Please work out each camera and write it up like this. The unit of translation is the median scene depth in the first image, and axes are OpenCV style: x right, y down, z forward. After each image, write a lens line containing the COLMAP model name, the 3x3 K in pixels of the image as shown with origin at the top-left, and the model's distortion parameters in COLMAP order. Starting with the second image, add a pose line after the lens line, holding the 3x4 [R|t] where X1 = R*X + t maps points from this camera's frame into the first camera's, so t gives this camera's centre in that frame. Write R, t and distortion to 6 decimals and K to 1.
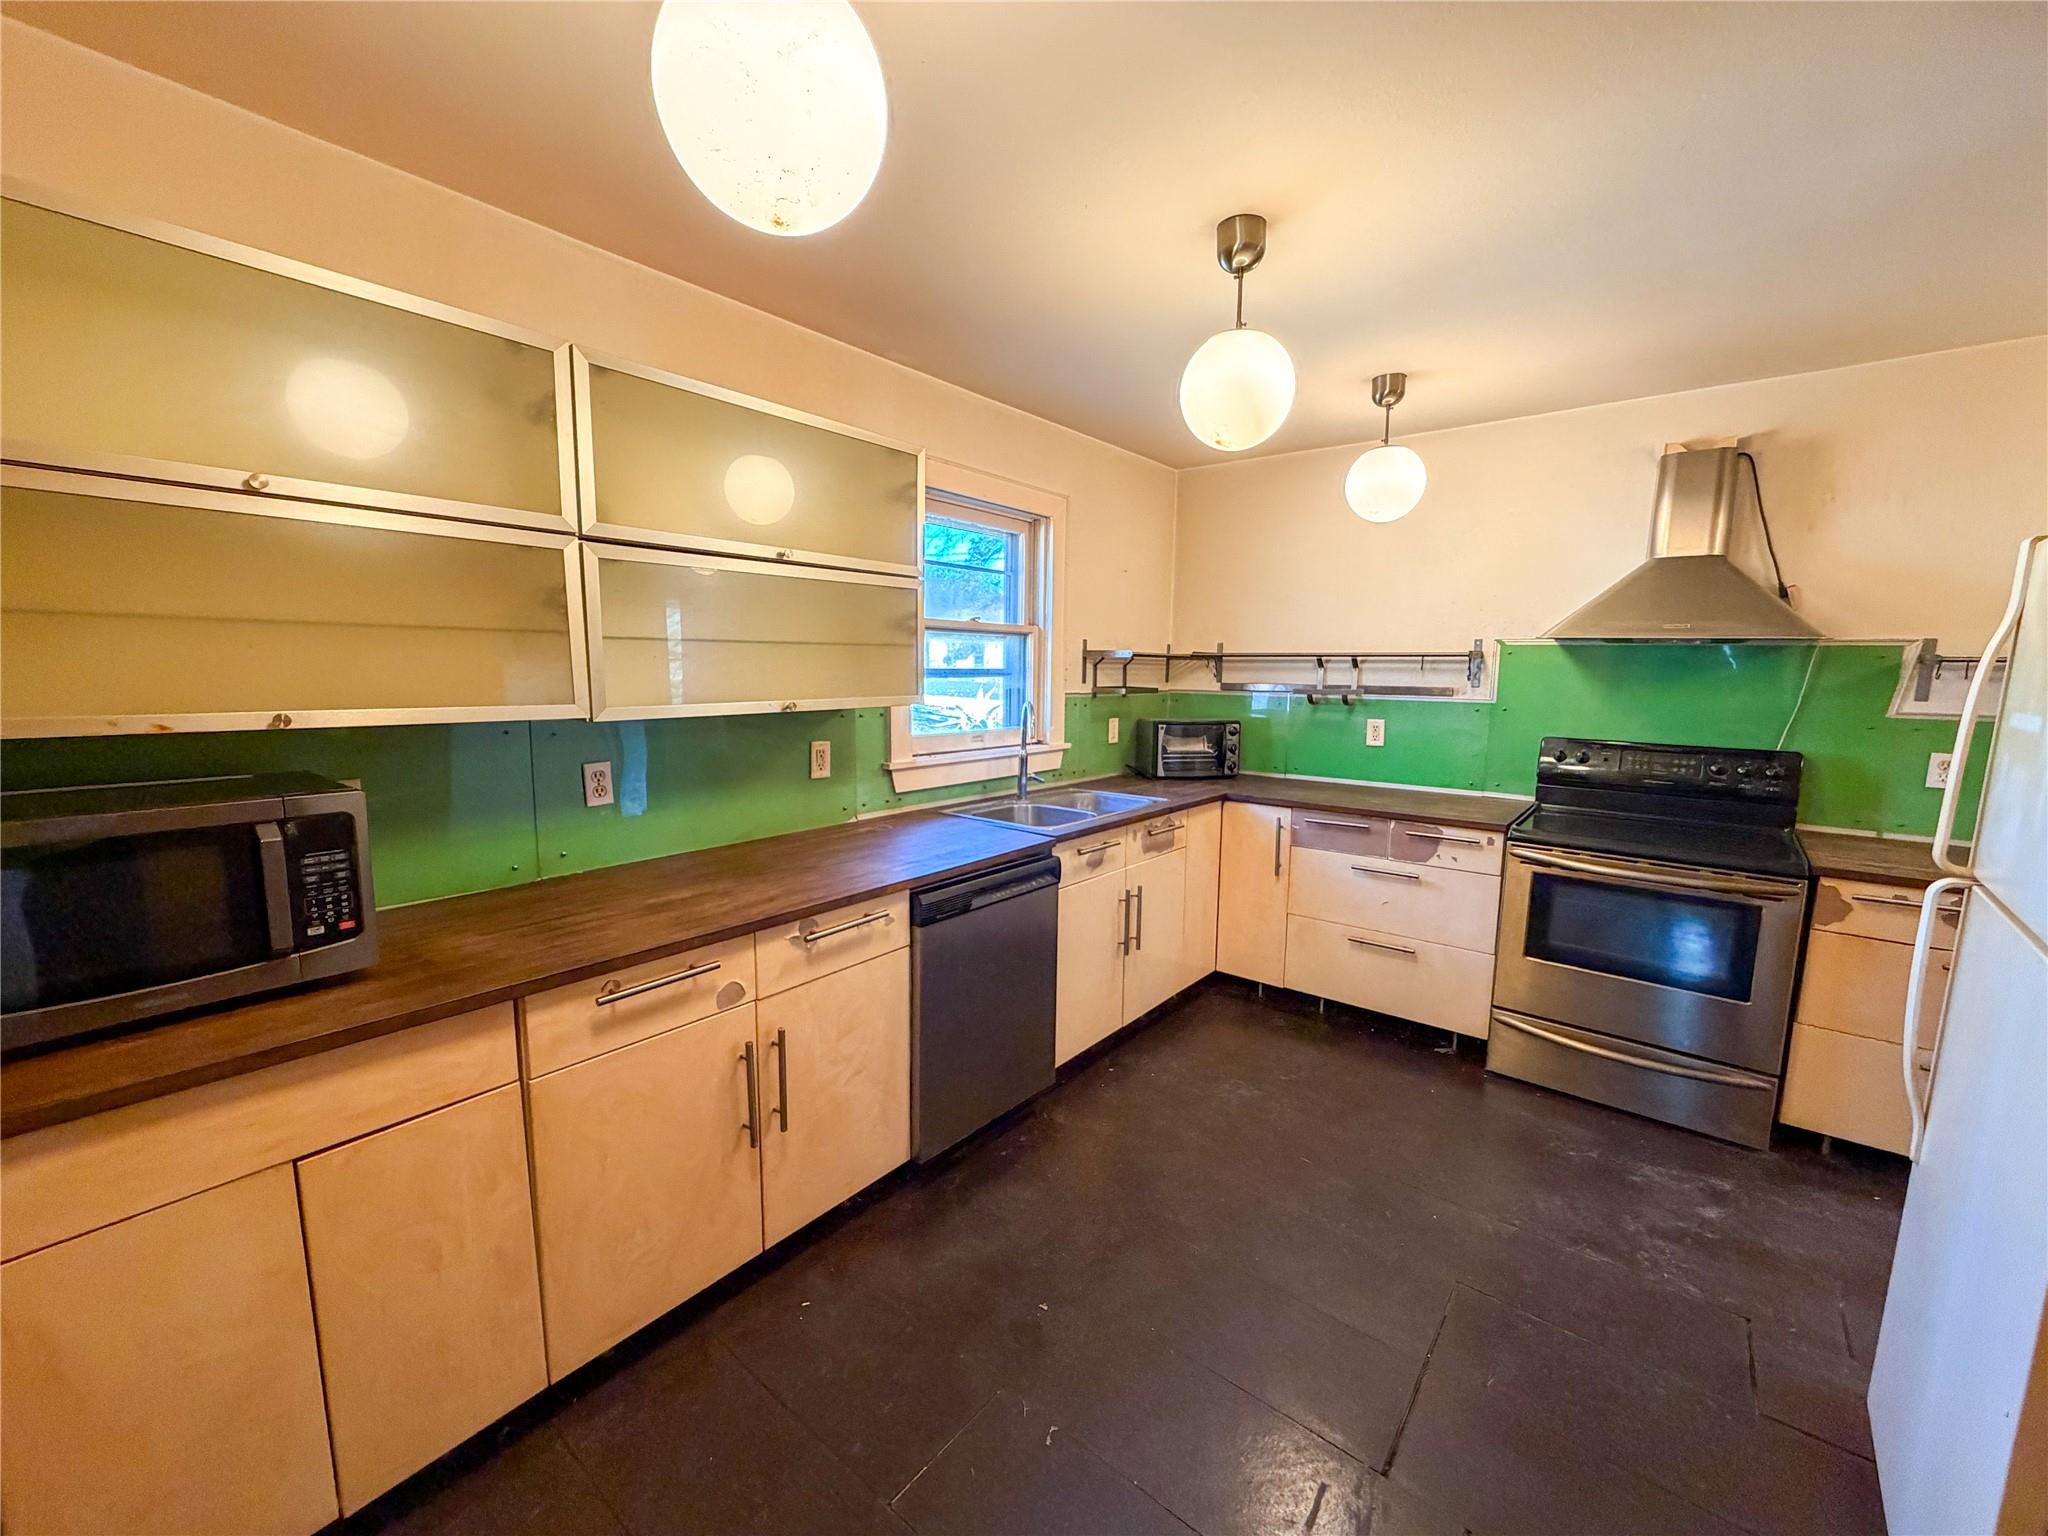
lens RADIAL K [[818.1, 0, 1017.5], [0, 818.1, 773.2], [0, 0, 1]] dist [0.001827, 0.000568]
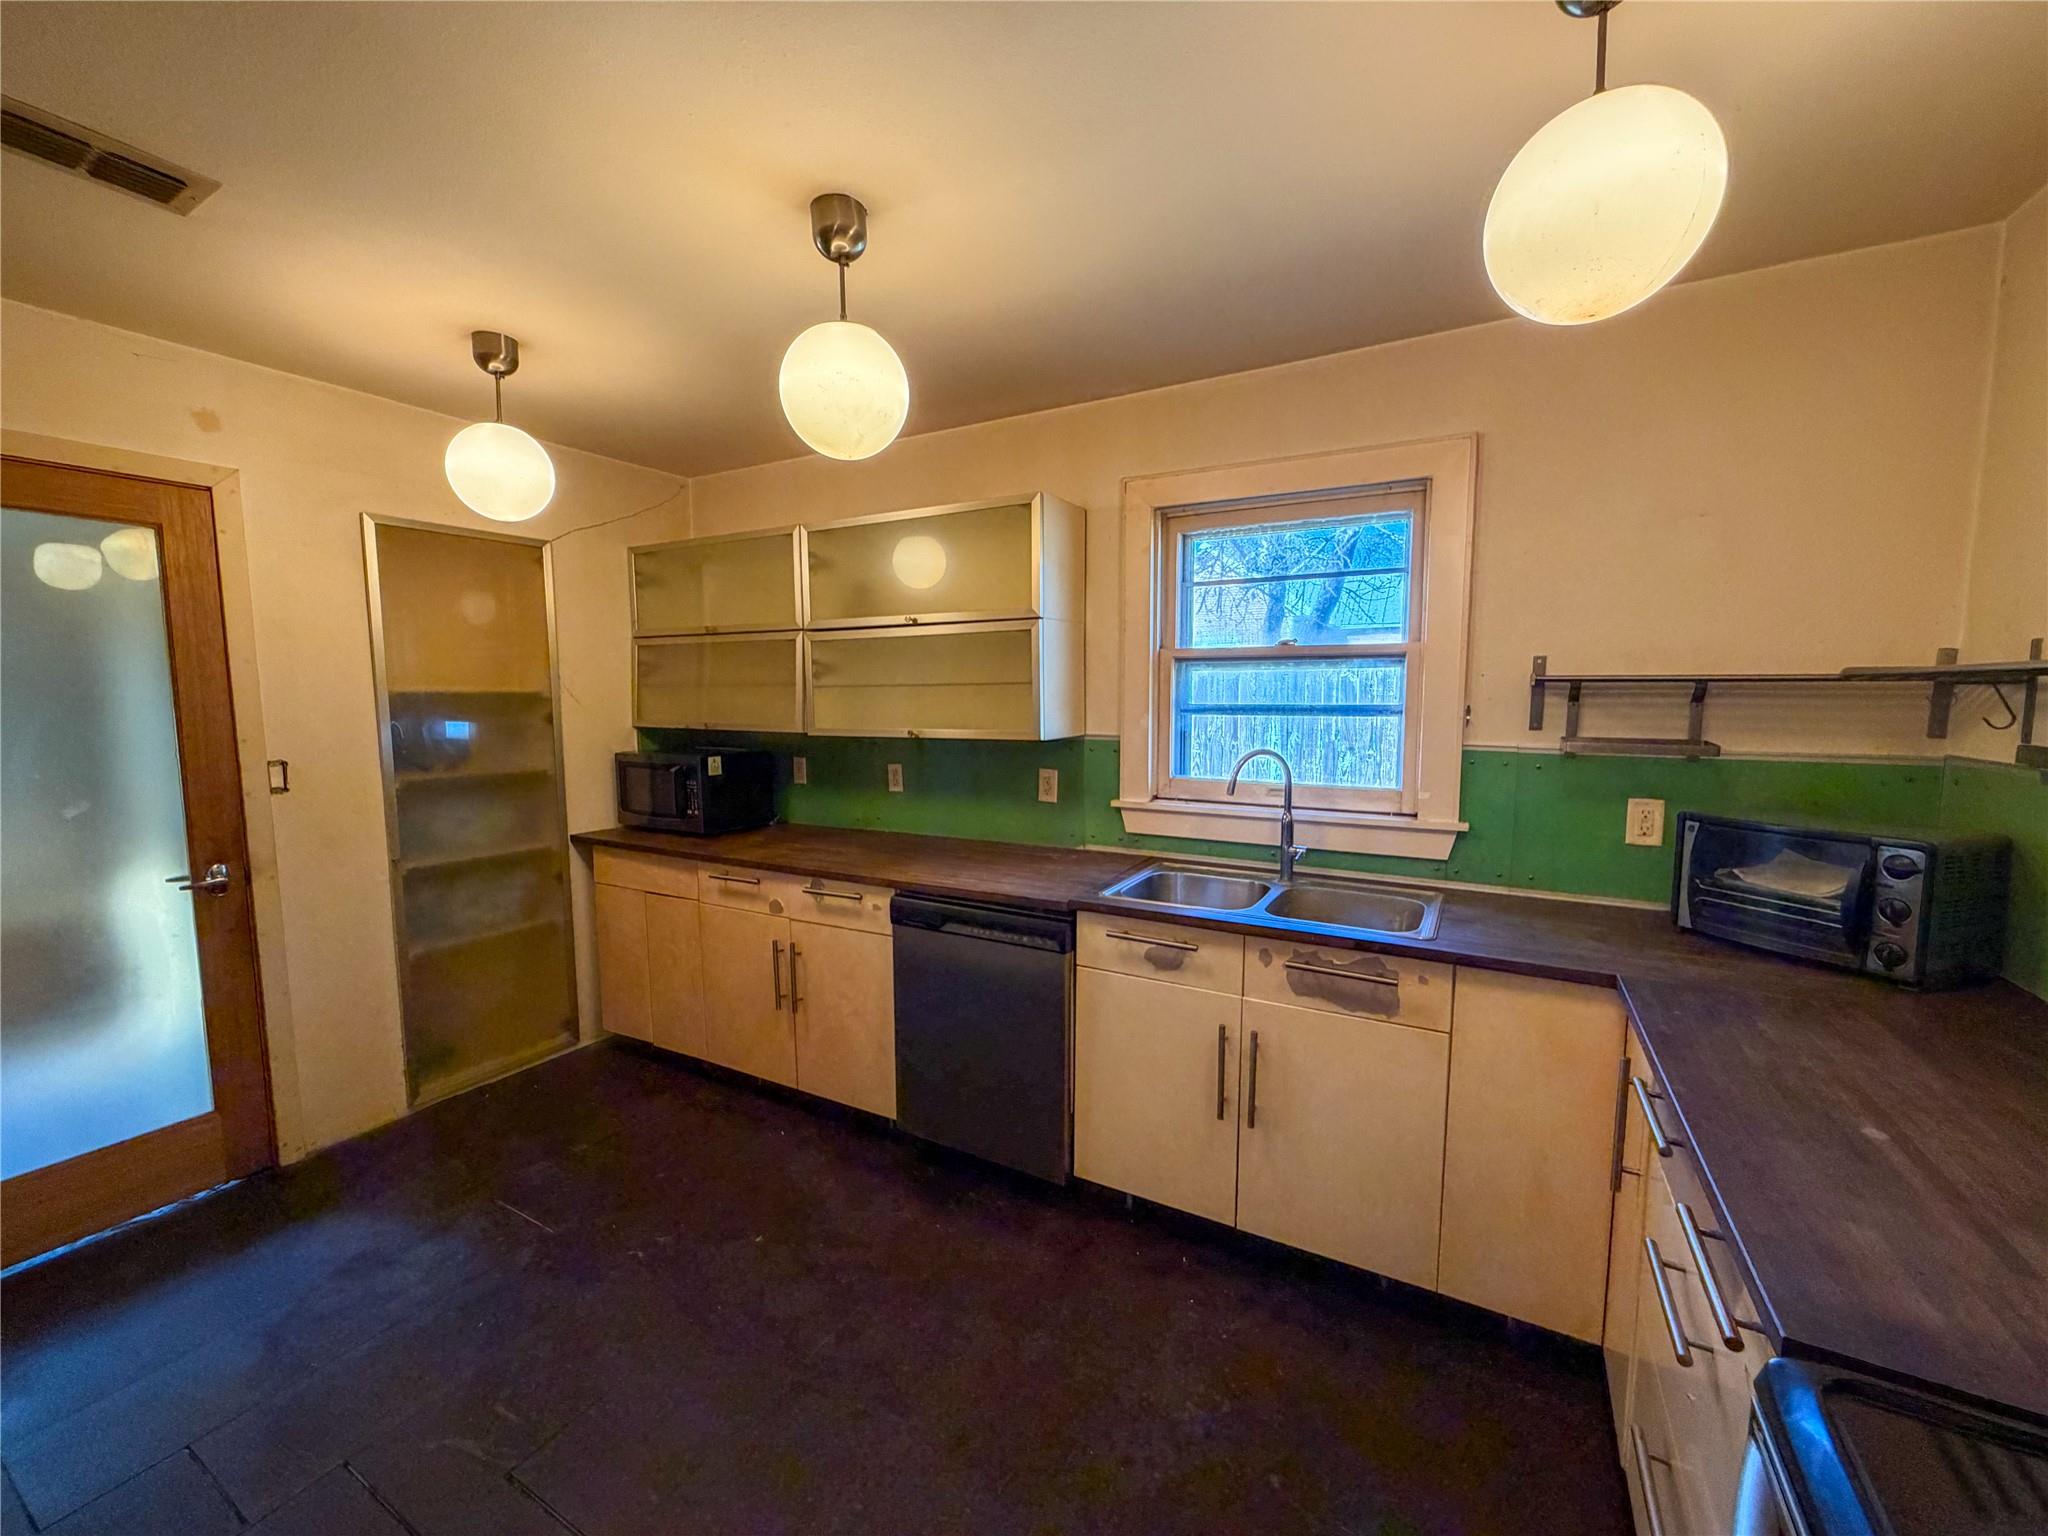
lens RADIAL K [[818.1, 0, 1027.8], [0, 818.1, 769.6], [0, 0, 1]] dist [0.001827, 0.000568]
pose [[0.172516, 0.079646, -0.981781, 0.778532], [-0.126083, 0.990312, 0.058183, -0.091488], [0.976904, 0.113749, 0.180887, 0.703718]]
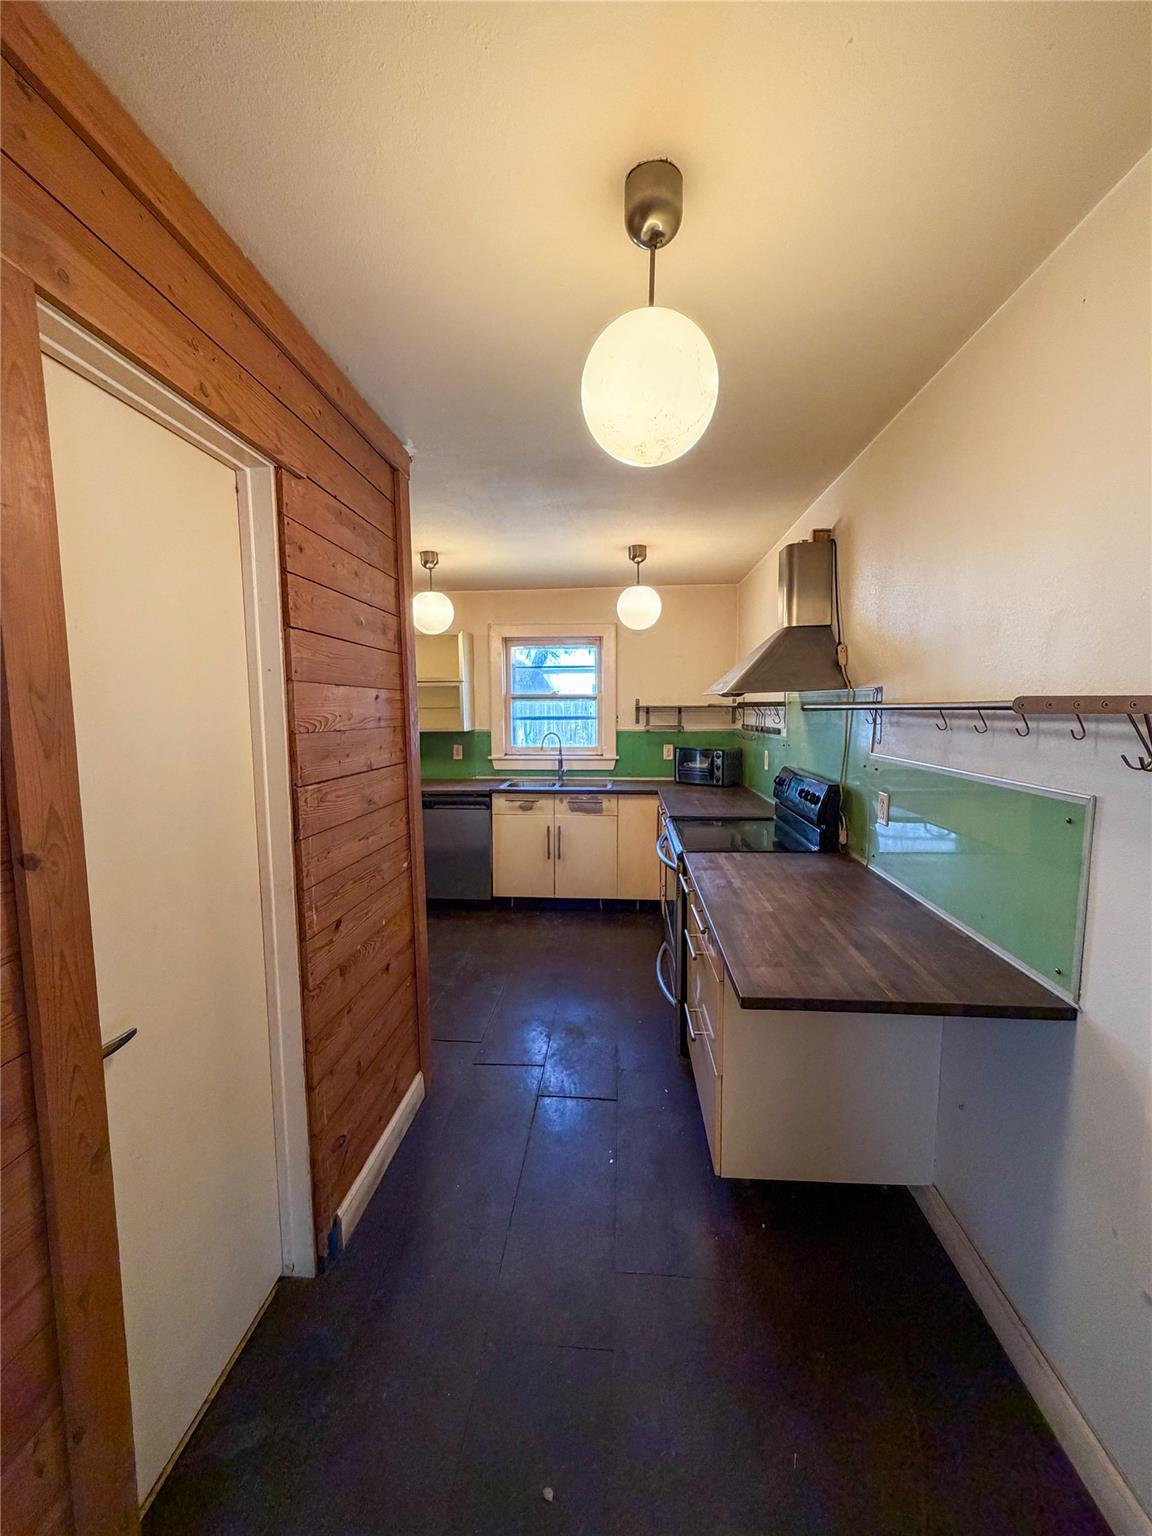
lens RADIAL K [[613.5, 0, 572.7], [0, 613.5, 766.2], [0, 0, 1]] dist [0.001827, 0.000568]
pose [[0.567227, 0.061757, -0.821243, 1.422498], [-0.096270, 0.995320, 0.008355, -0.021615], [0.817916, 0.074322, 0.570517, 0.181847]]
